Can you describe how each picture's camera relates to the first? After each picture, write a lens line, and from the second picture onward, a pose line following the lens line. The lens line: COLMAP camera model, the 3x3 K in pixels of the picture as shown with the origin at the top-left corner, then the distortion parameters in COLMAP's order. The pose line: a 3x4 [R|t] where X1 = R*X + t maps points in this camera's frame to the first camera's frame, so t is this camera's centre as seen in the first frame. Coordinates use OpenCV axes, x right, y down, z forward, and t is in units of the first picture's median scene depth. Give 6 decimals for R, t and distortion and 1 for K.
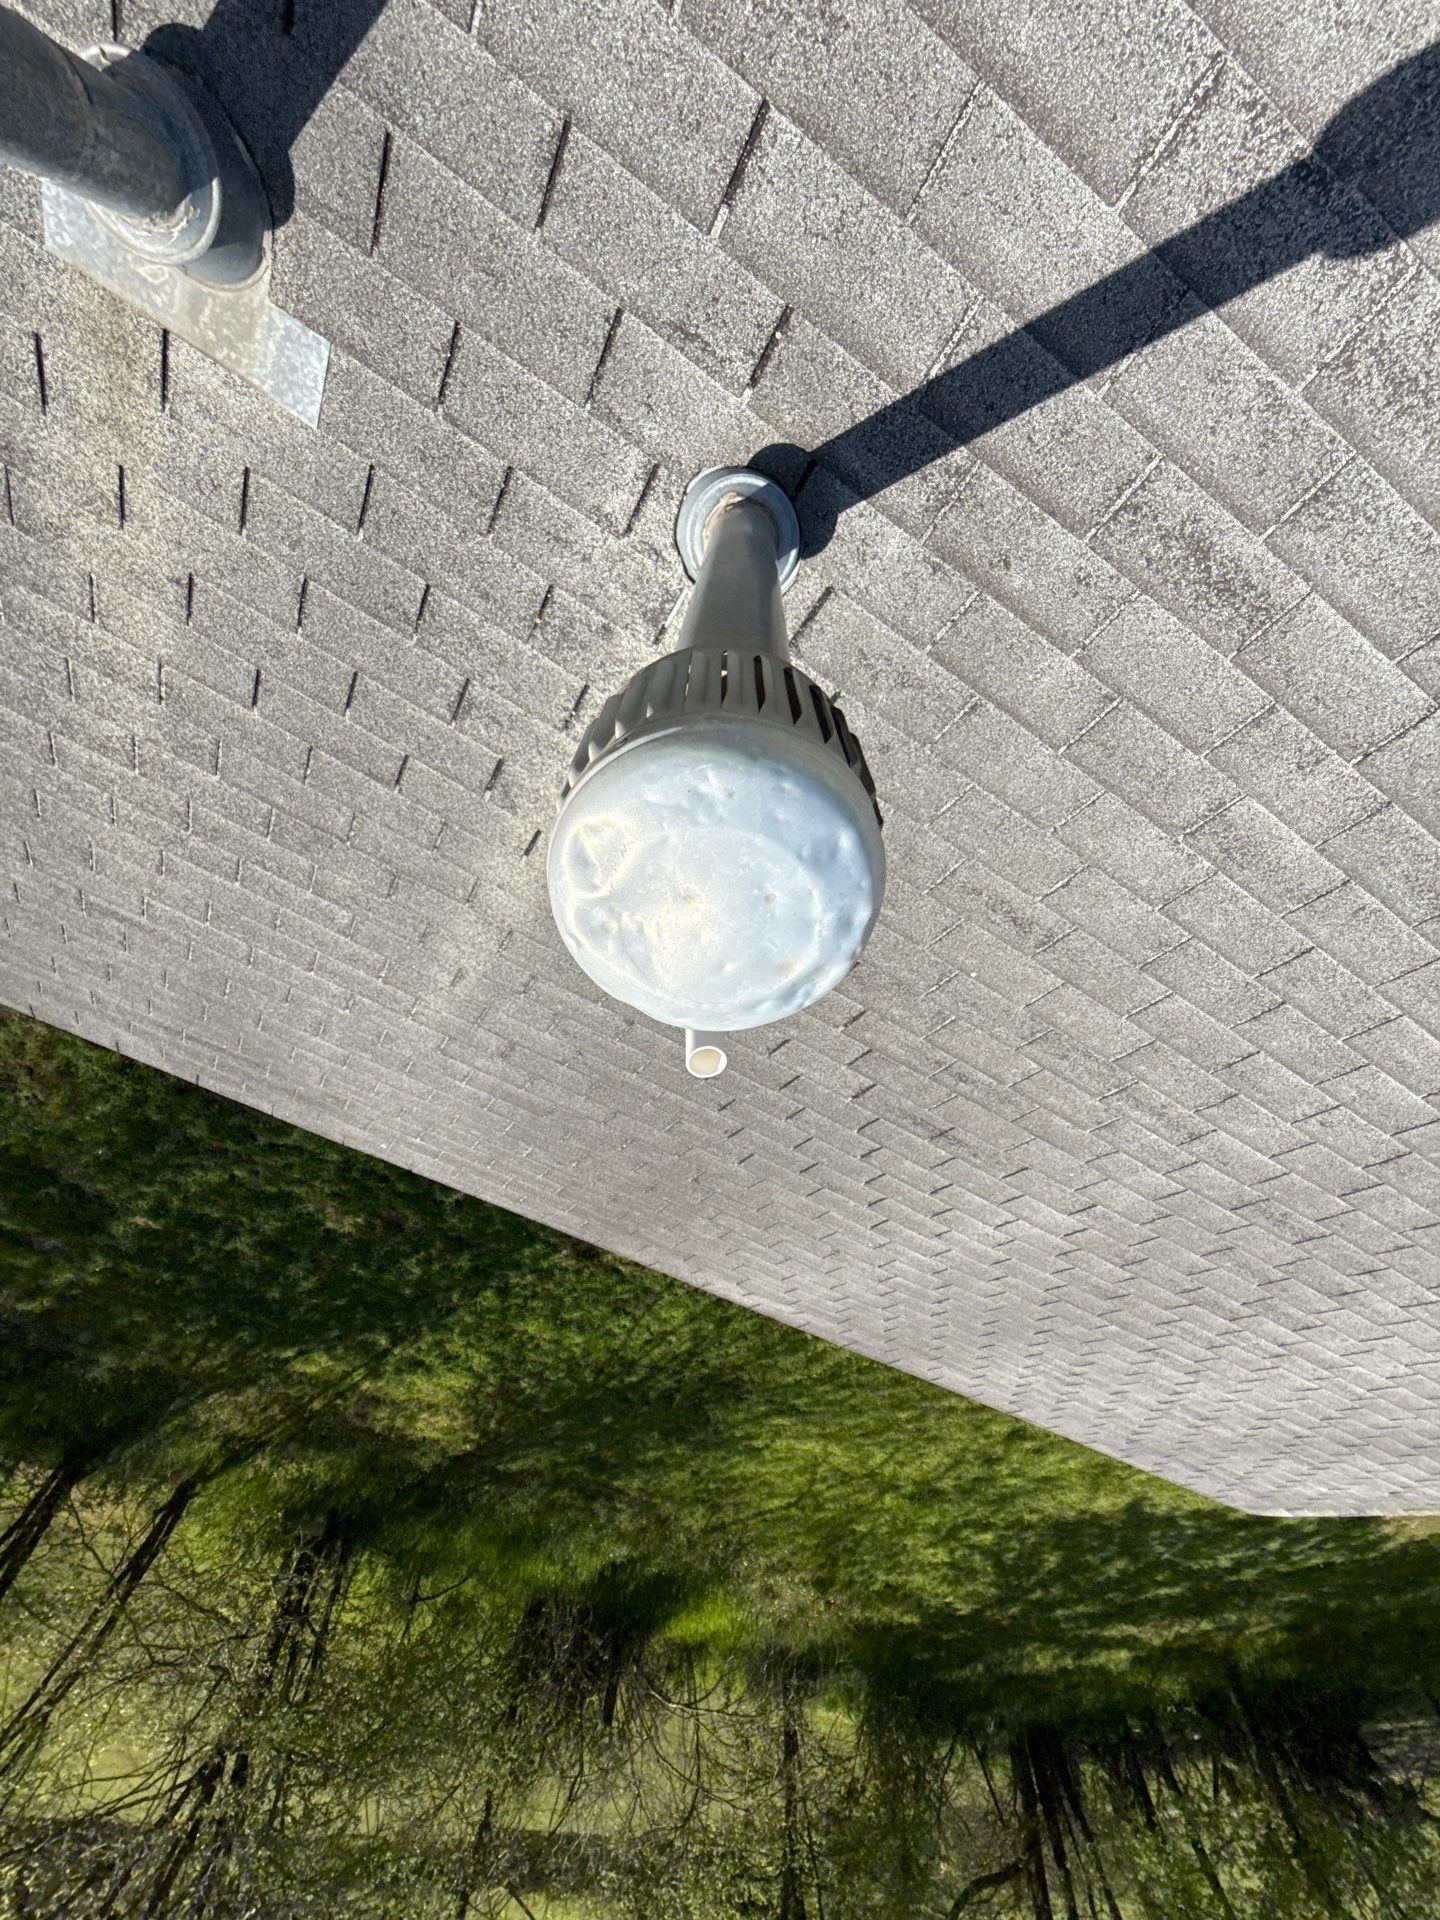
lens RADIAL K [[747.2, 0, 722.8], [0, 747.2, 961.1], [0, 0, 1]] dist [-0.001702, 0.000431]
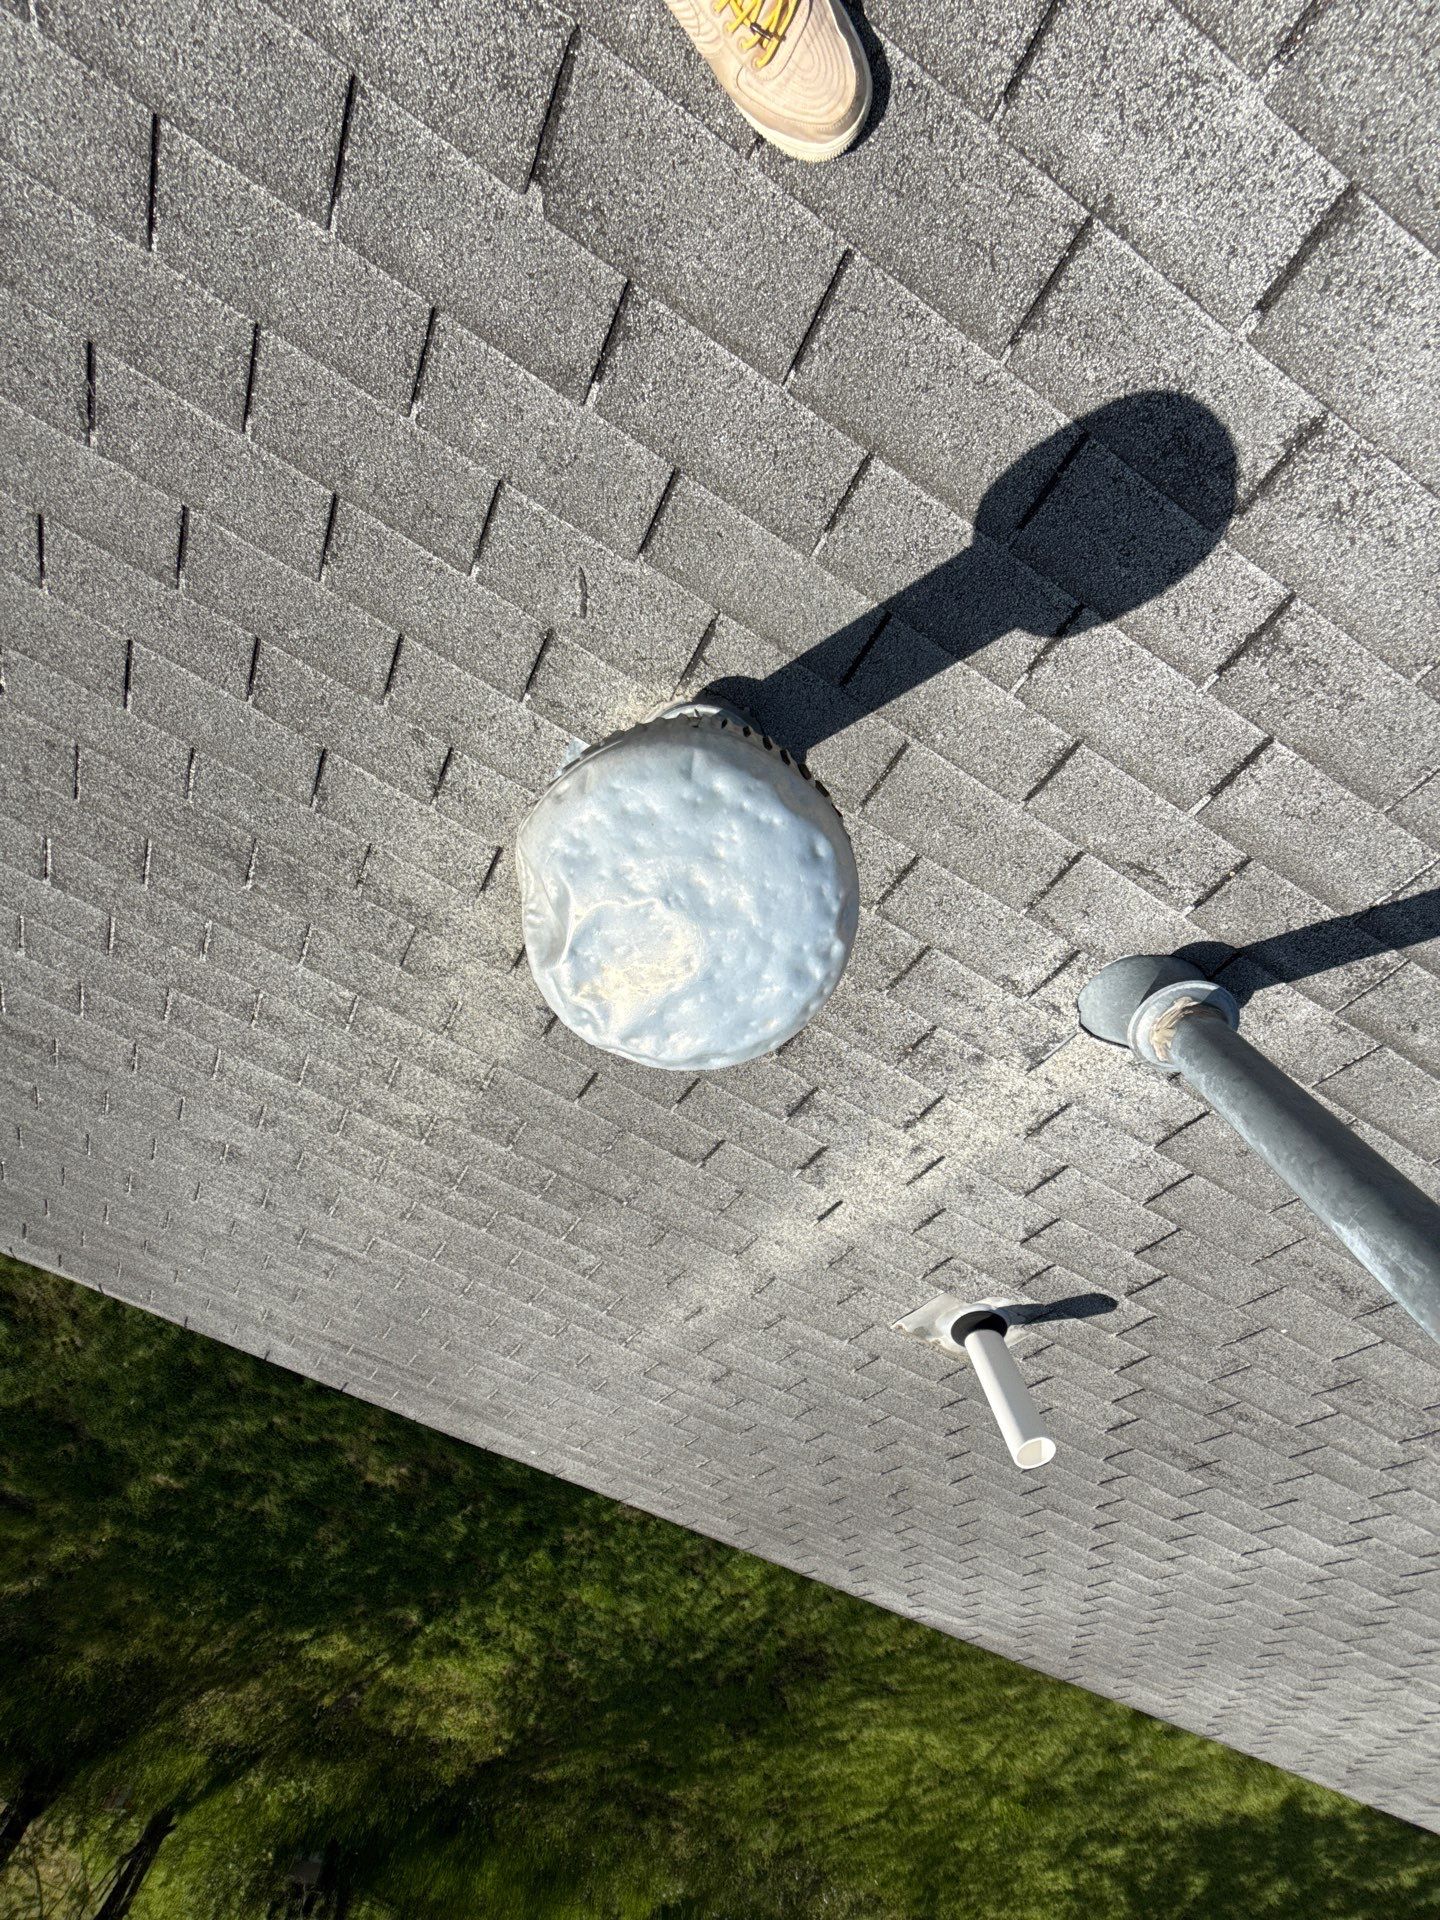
lens RADIAL K [[747.2, 0, 718.7], [0, 747.2, 964.1], [0, 0, 1]] dist [-0.001702, 0.000431]
pose [[0.999565, -0.028893, 0.005993, -0.078837], [0.029507, 0.980152, -0.196038, -0.057450], [-0.000210, 0.196129, 0.980578, -0.008023]]
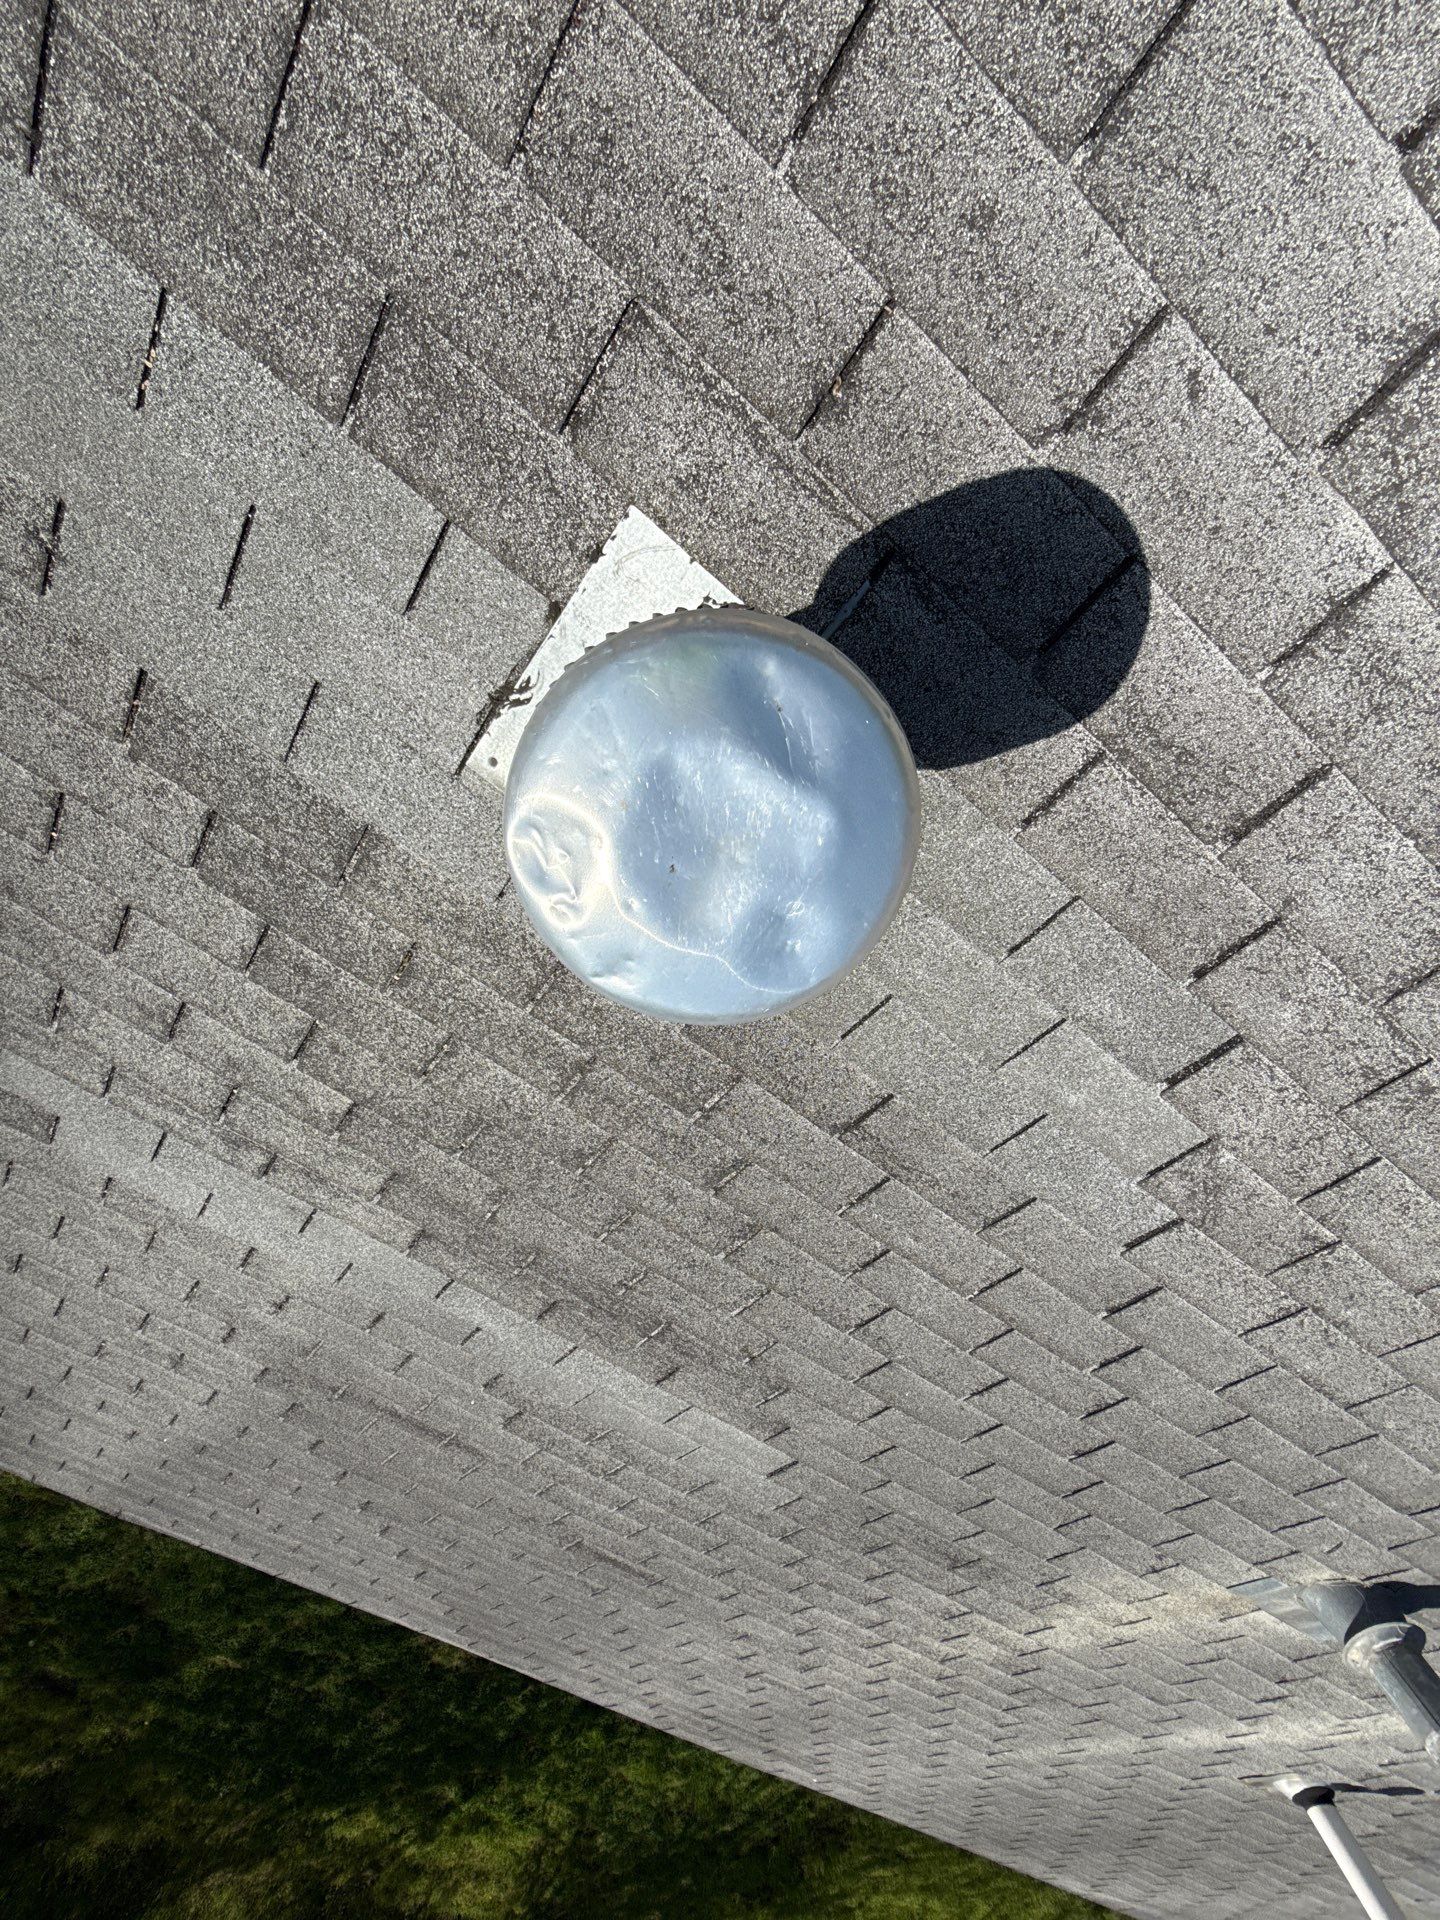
lens RADIAL K [[747.2, 0, 716.9], [0, 747.2, 960.9], [0, 0, 1]] dist [-0.001702, 0.000431]
pose [[0.994043, 0.054792, 0.094219, -0.273002], [-0.030054, 0.968734, -0.246276, -0.222675], [-0.104767, 0.241977, 0.964609, -0.107239]]
